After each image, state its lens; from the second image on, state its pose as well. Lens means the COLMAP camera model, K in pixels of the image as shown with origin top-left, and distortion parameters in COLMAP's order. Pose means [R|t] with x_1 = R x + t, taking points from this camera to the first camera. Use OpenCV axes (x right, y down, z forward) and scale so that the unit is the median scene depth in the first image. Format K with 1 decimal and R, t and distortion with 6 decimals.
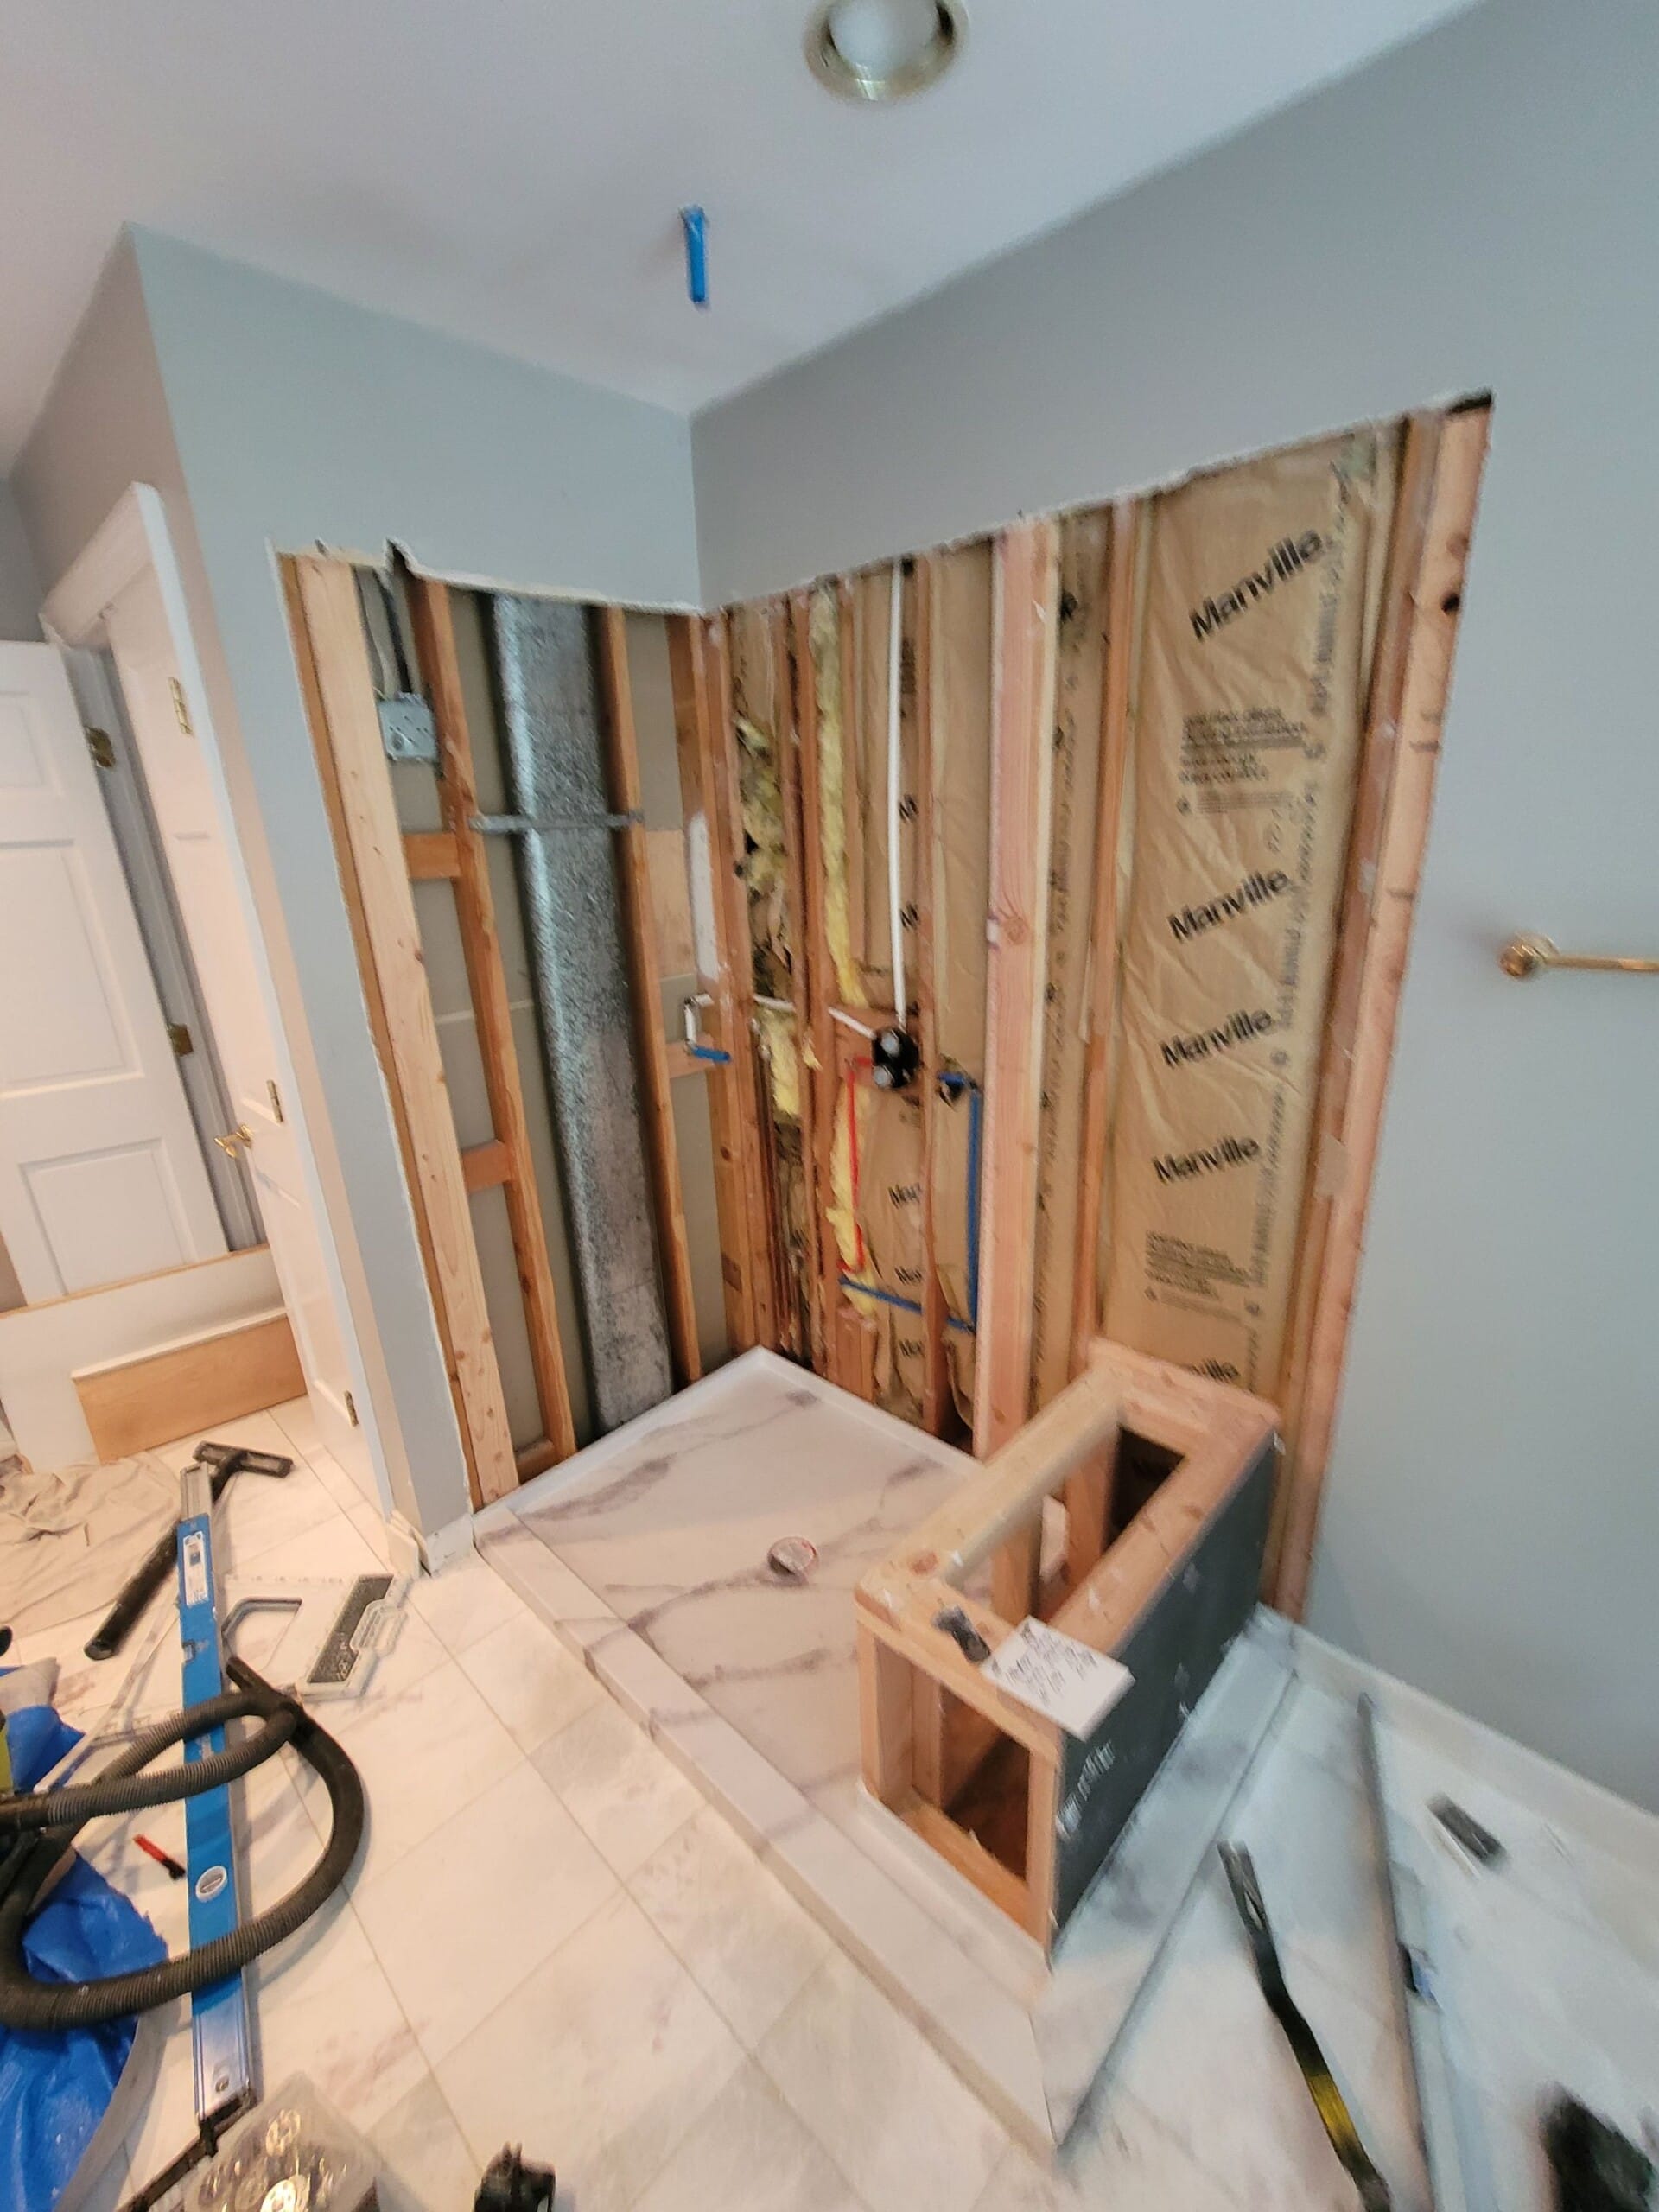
lens RADIAL K [[913.8, 0, 829.5], [0, 913.8, 1106.0], [0, 0, 1]] dist [-0.000352, 0.000086]
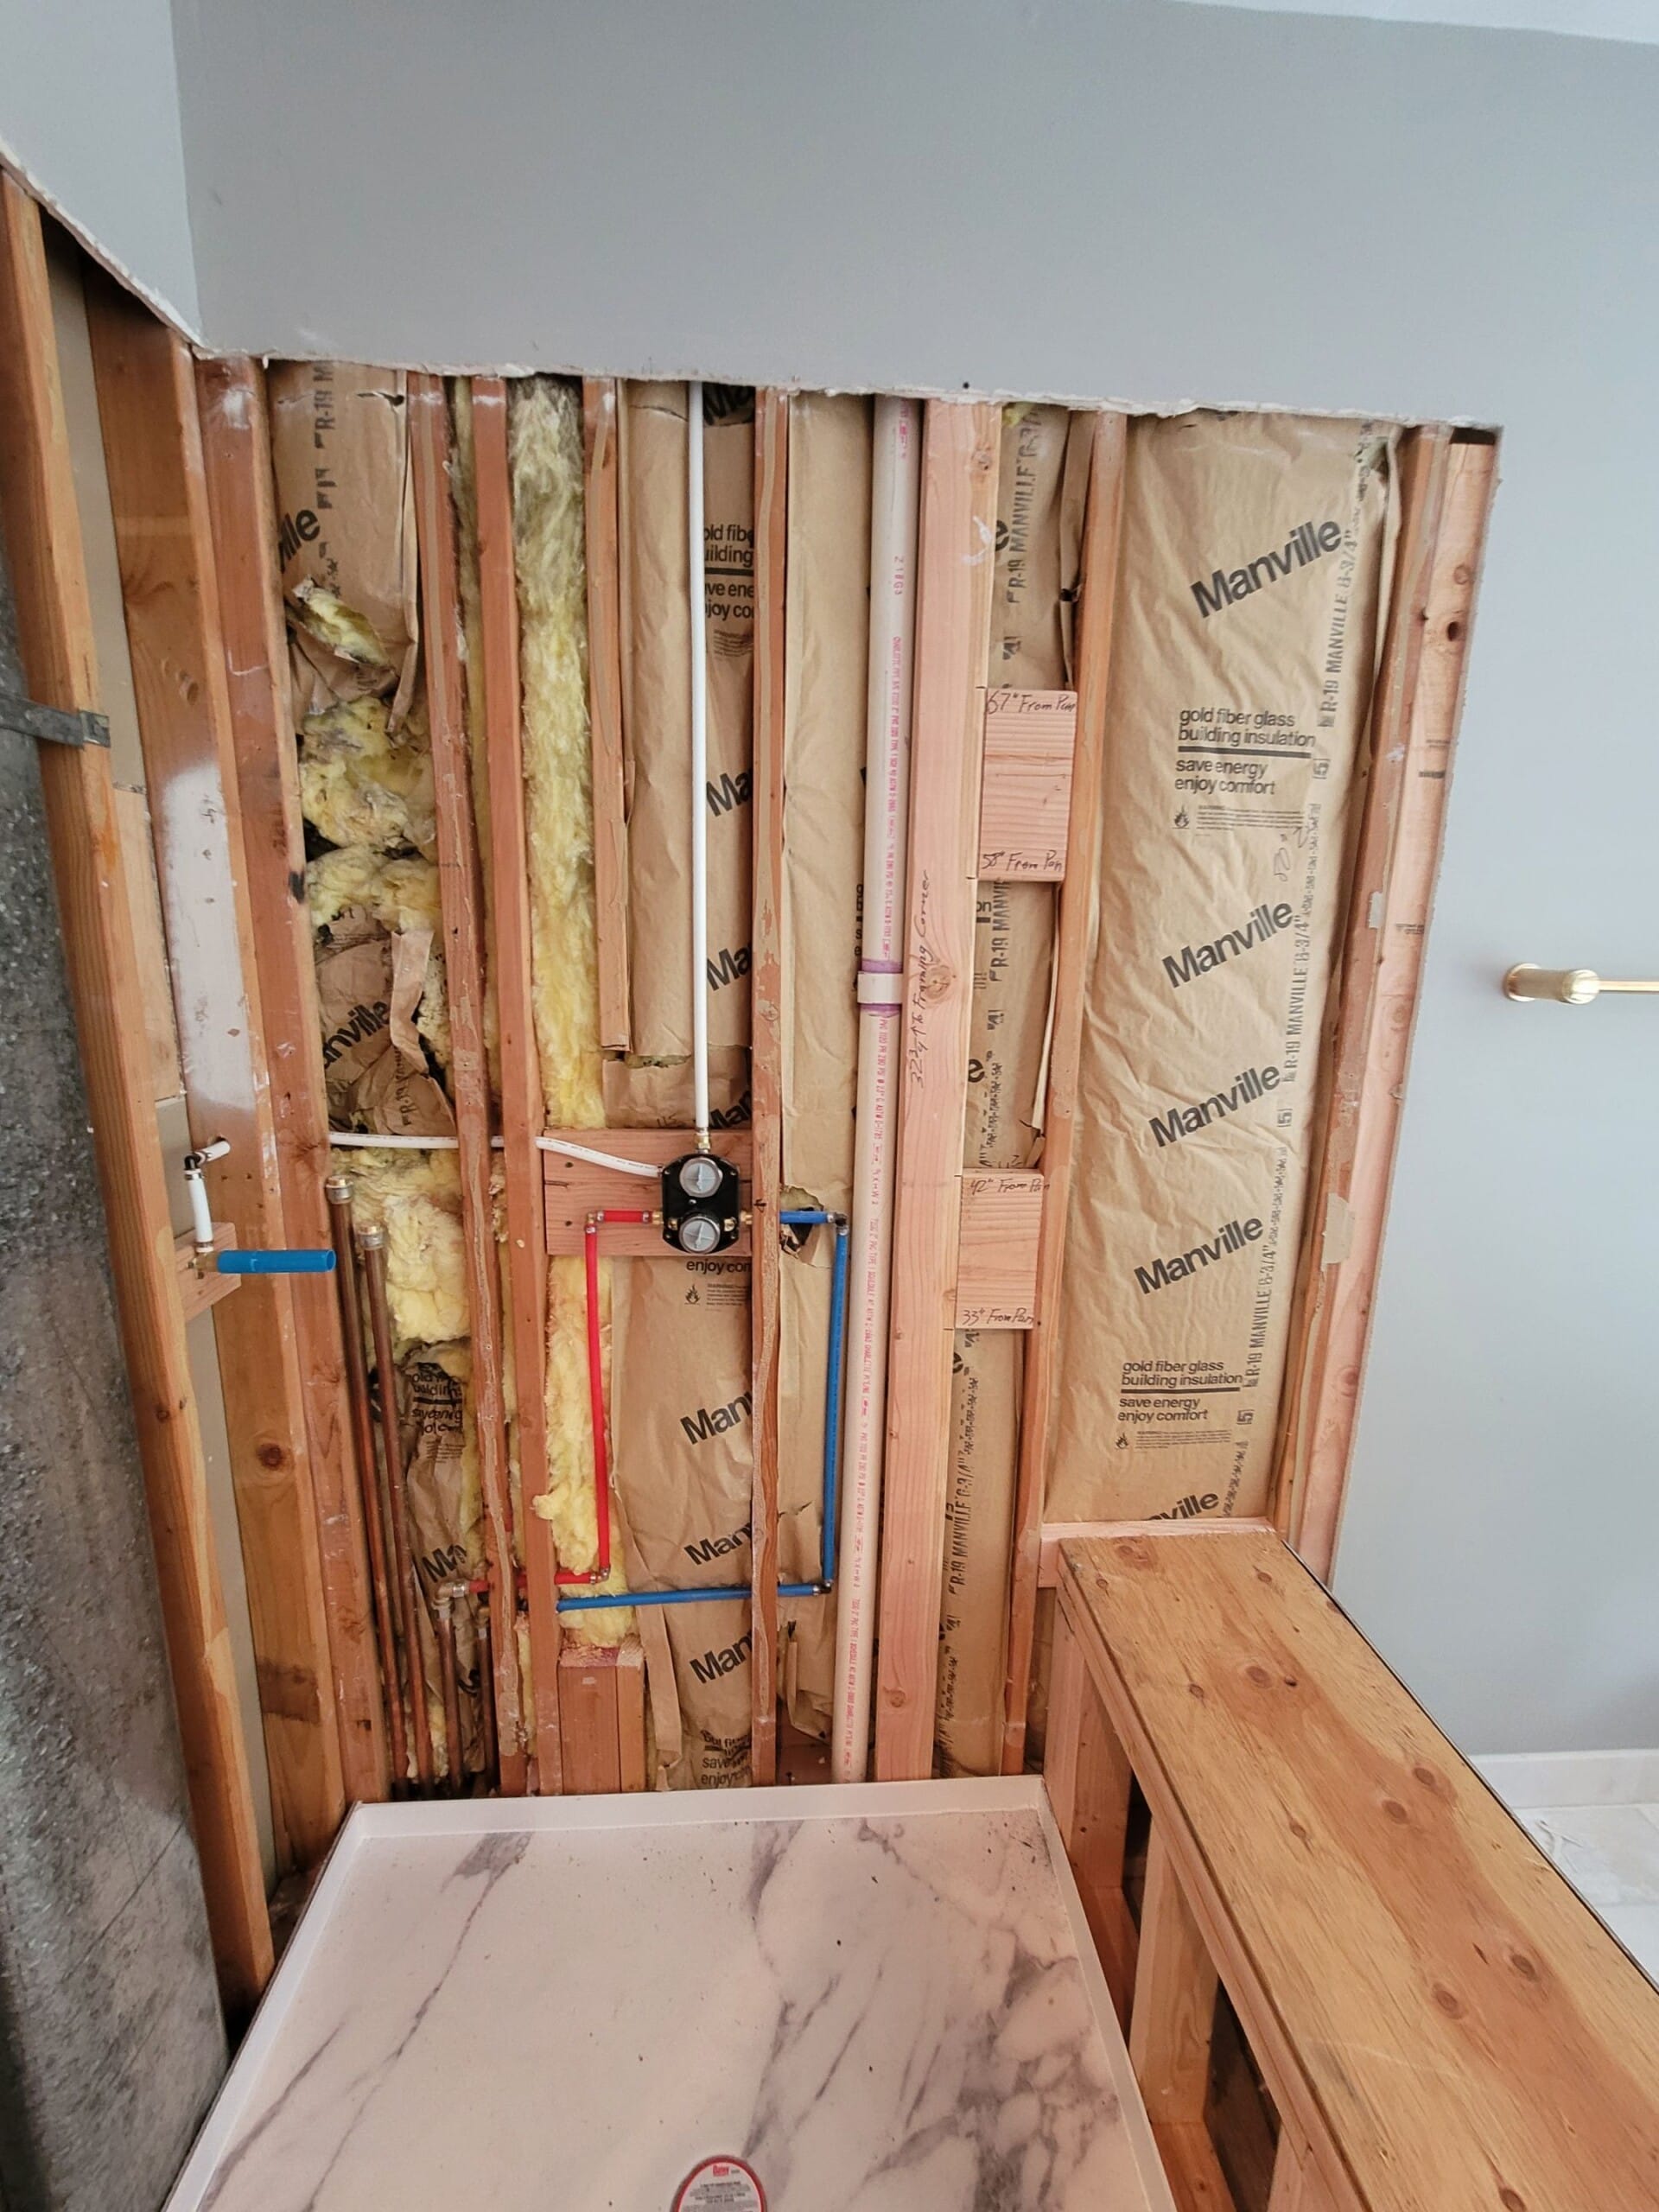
lens RADIAL K [[913.8, 0, 829.5], [0, 913.8, 1106.0], [0, 0, 1]] dist [-0.000352, 0.000086]
pose [[0.678406, -0.089295, 0.729240, -0.320022], [0.175490, 0.983550, -0.042821, -0.076171], [-0.713420, 0.157025, 0.682916, 0.535183]]
